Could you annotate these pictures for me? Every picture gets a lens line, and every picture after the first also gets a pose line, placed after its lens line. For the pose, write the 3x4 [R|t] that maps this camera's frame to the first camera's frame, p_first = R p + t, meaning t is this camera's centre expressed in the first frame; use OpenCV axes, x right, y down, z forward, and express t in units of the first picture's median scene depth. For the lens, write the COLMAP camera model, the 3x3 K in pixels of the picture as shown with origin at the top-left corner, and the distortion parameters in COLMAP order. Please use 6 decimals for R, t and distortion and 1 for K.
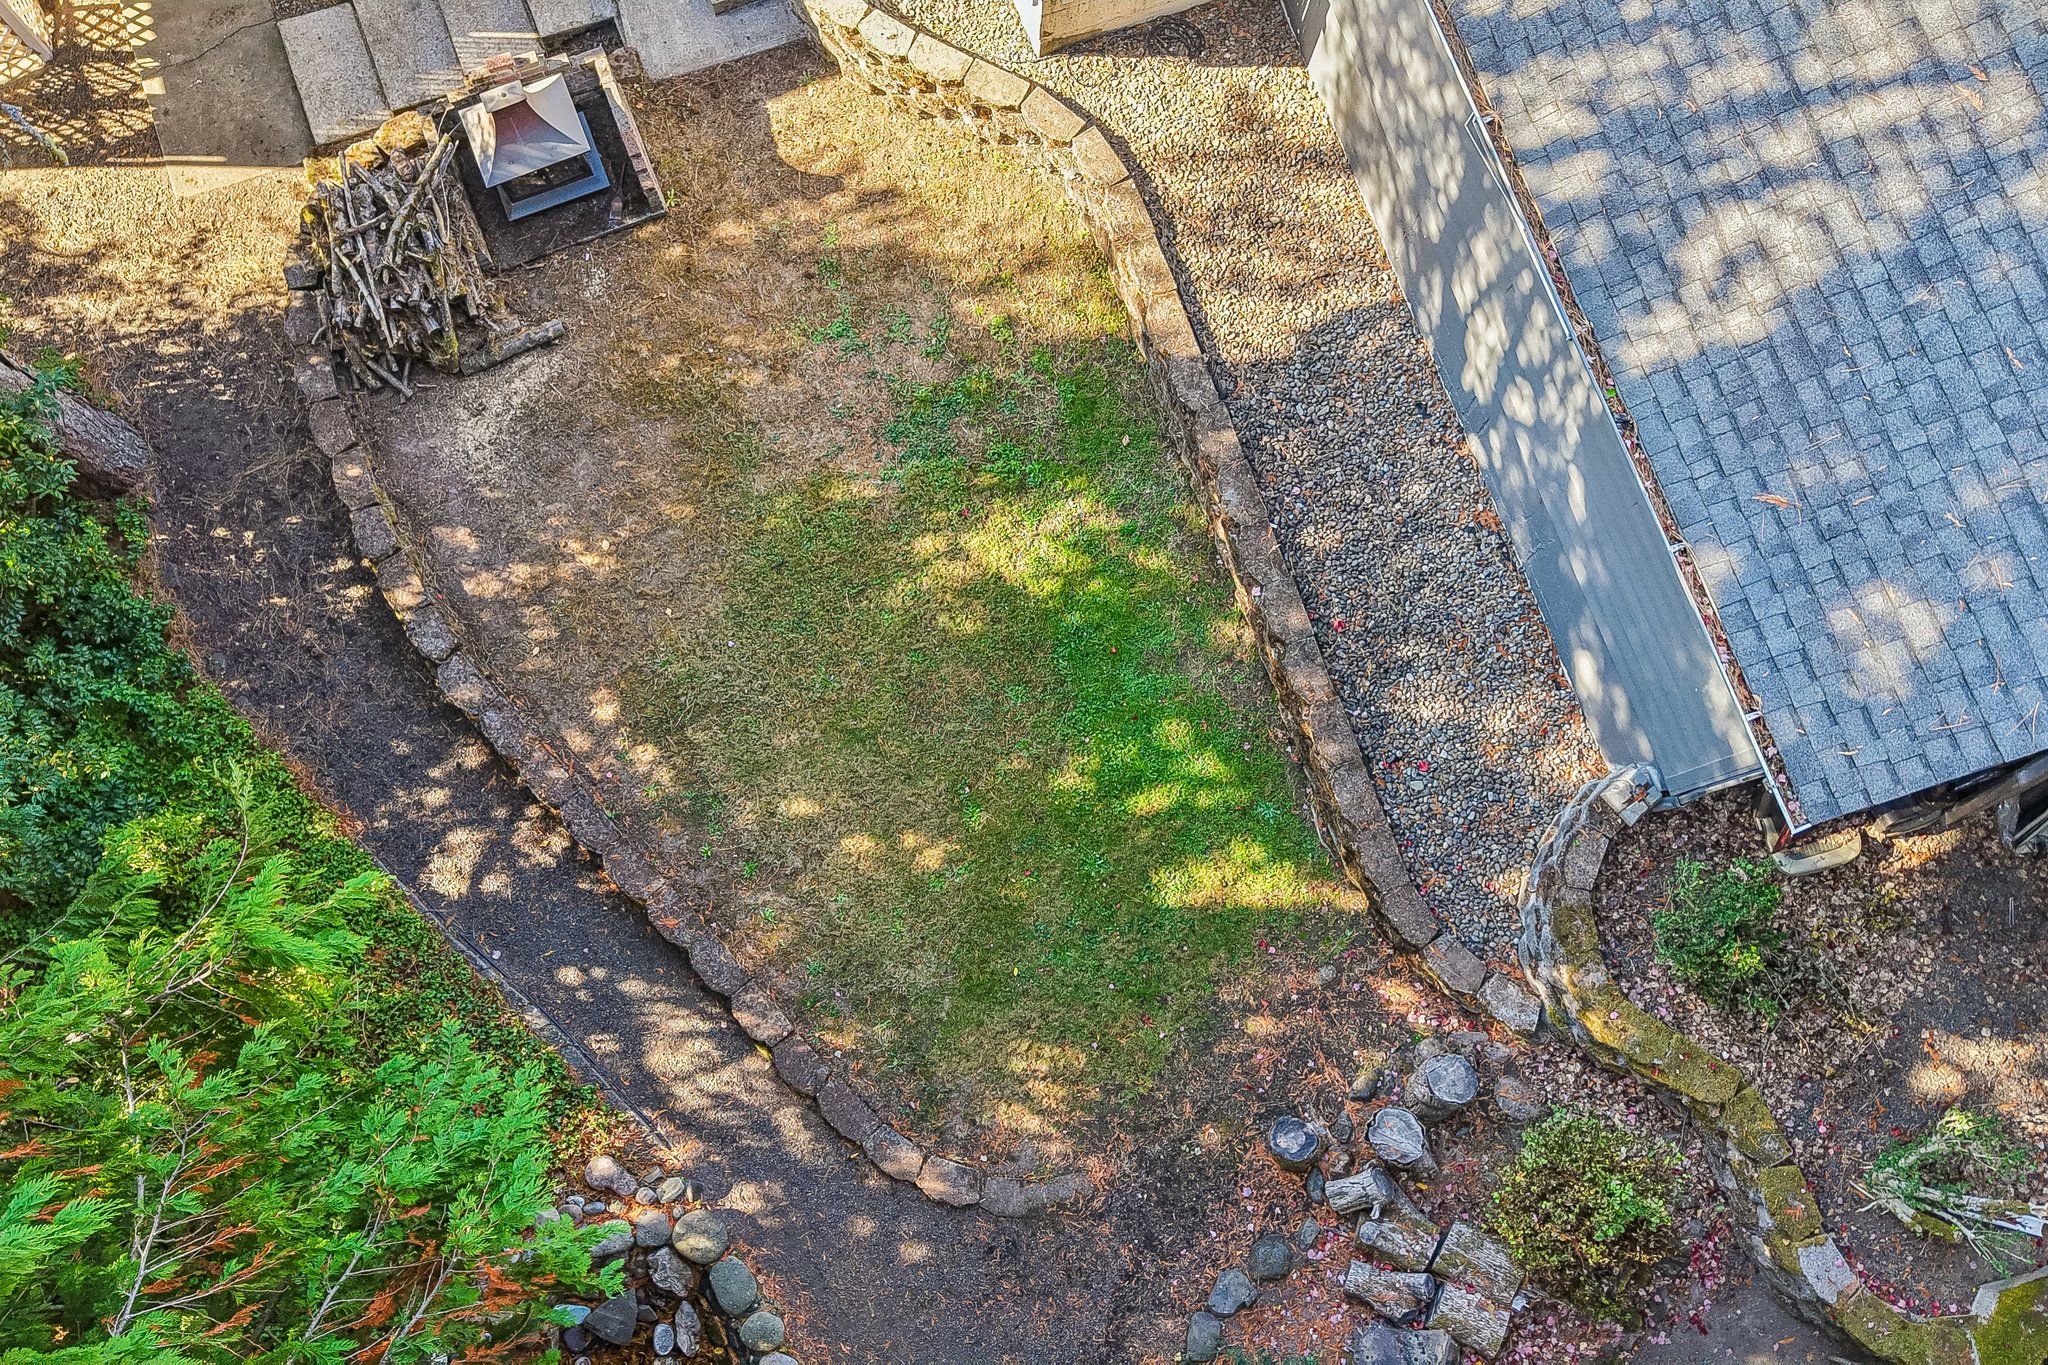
lens RADIAL K [[1588.2, 0, 1023.3], [0, 1588.2, 682.4], [0, 0, 1]] dist [-0.005930, -0.006655]
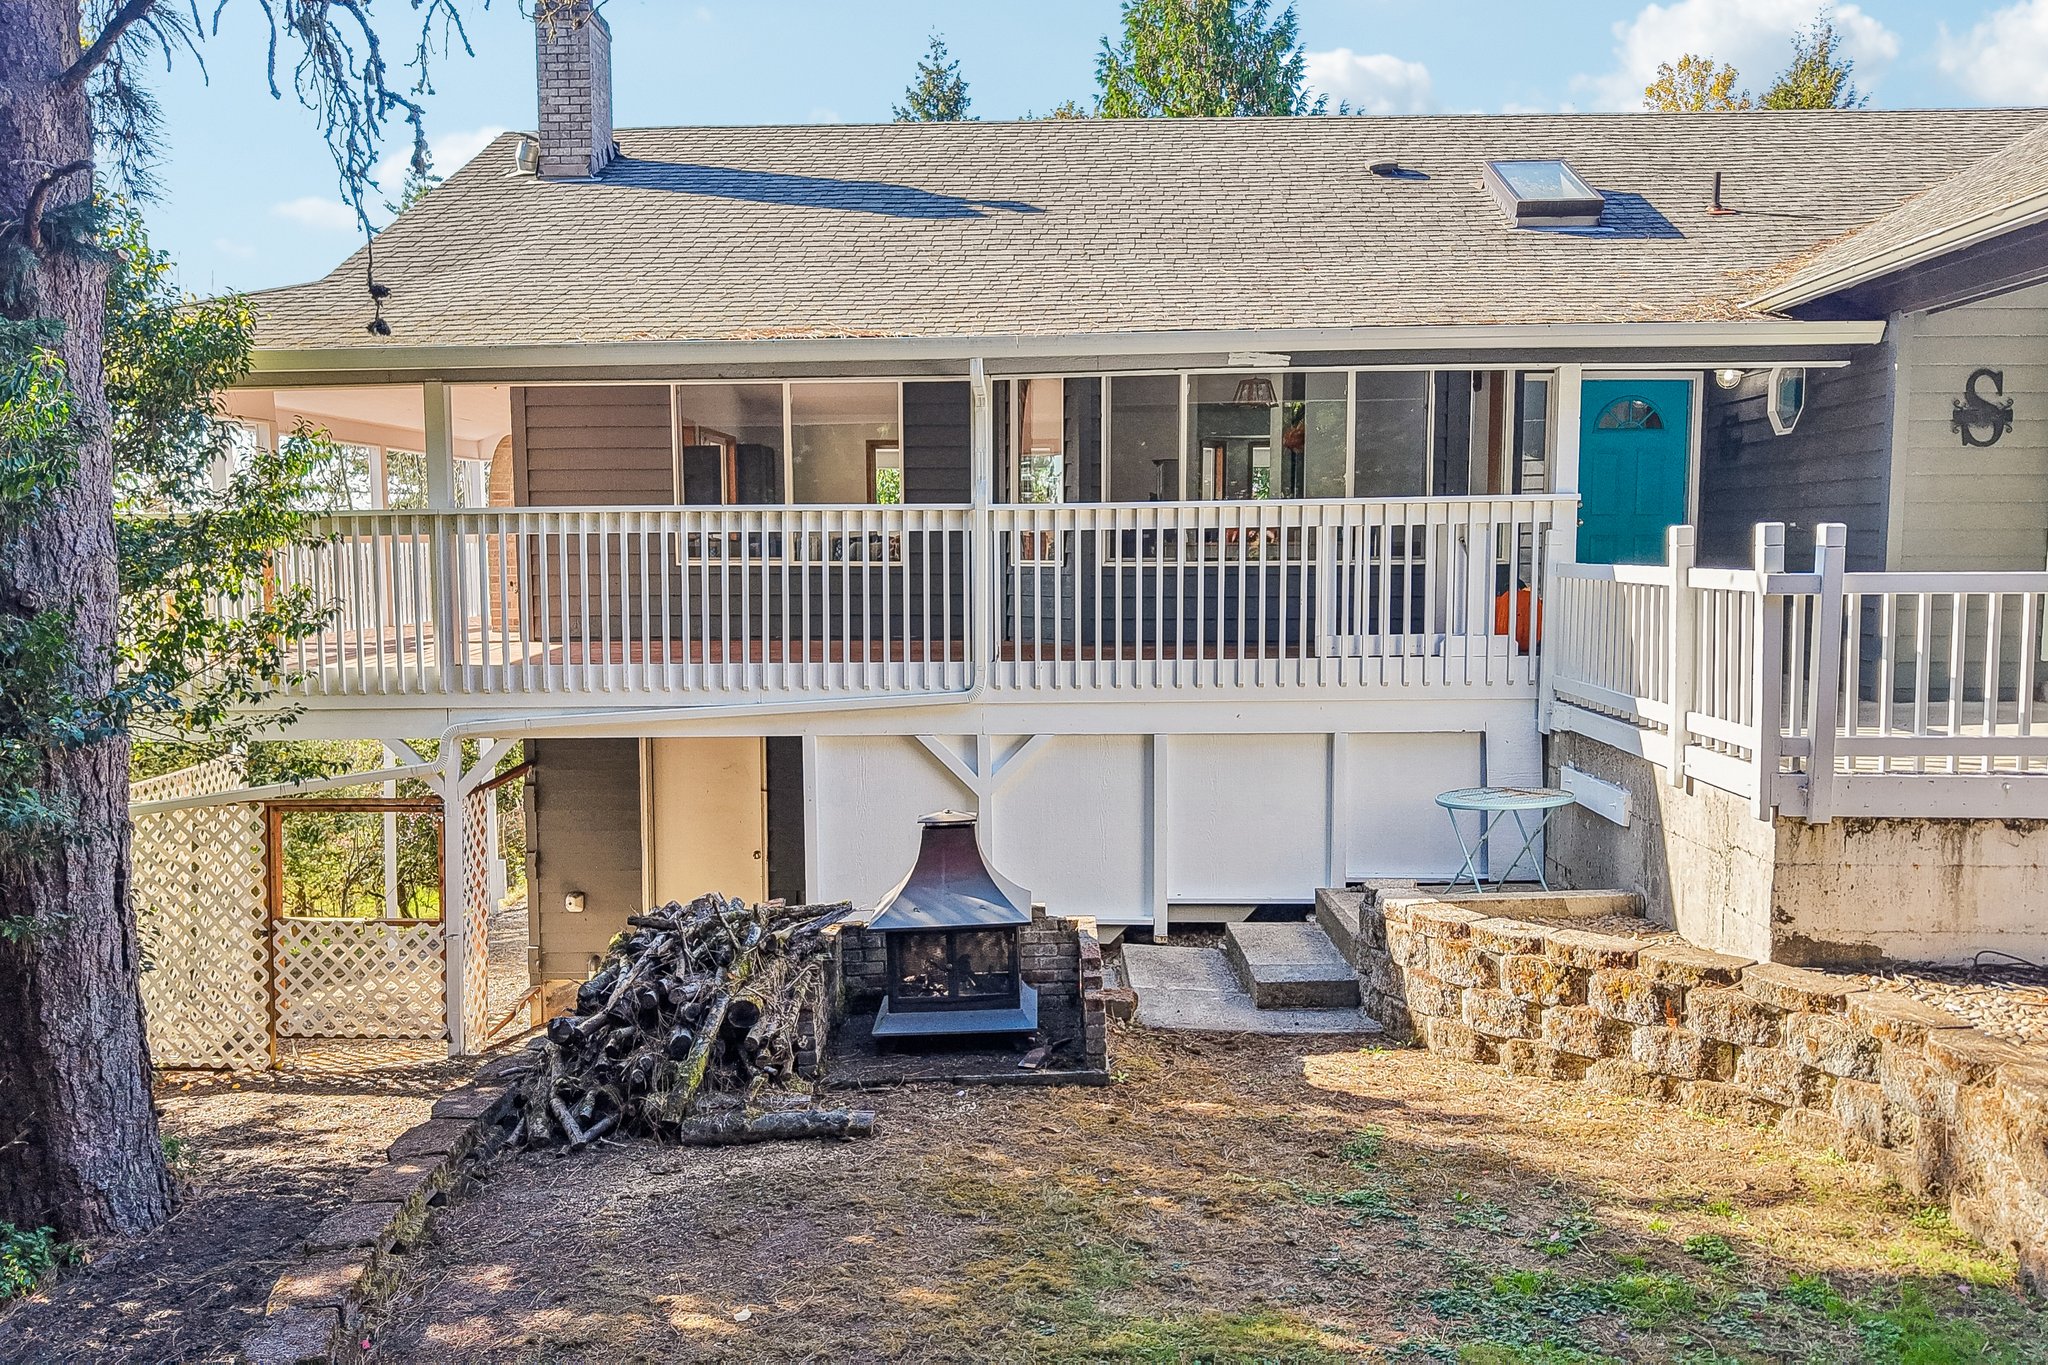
lens RADIAL K [[1588.2, 0, 1024.1], [0, 1588.2, 681.6], [0, 0, 1]] dist [-0.005930, -0.006655]
pose [[0.927614, 0.029983, -0.372334, -0.031533], [-0.365778, 0.275050, -0.889131, 0.219800], [0.075751, 0.960962, 0.266108, 0.696830]]
